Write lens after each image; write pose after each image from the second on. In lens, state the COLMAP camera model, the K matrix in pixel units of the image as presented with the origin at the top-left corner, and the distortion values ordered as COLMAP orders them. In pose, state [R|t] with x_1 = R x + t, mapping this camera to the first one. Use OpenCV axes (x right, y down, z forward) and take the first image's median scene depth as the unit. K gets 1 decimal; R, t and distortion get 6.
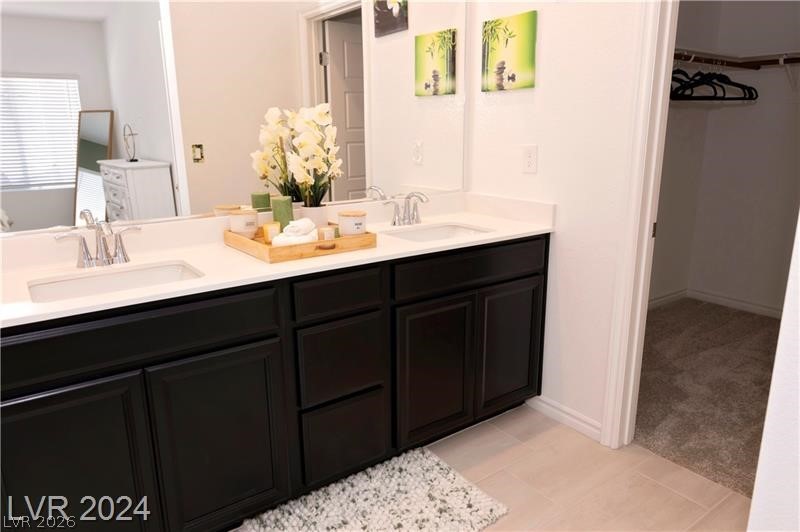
lens RADIAL K [[540.6, 0, 397.6], [0, 540.6, 264.0], [0, 0, 1]] dist [-0.003151, -0.001978]
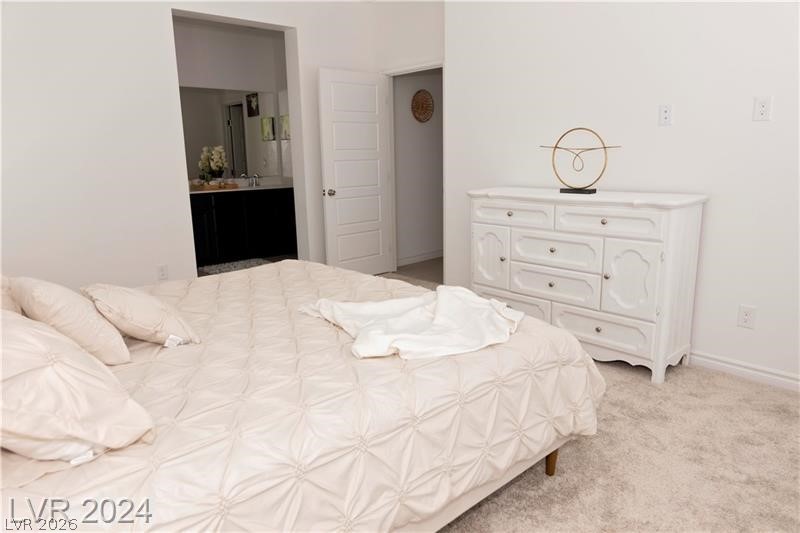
lens RADIAL K [[540.6, 0, 401.8], [0, 540.6, 268.6], [0, 0, 1]] dist [-0.003151, -0.001978]
pose [[0.993751, -0.039728, 0.104309, 0.560582], [0.044487, 0.998054, -0.043693, 0.615604], [-0.102371, 0.048060, 0.993585, -2.243595]]
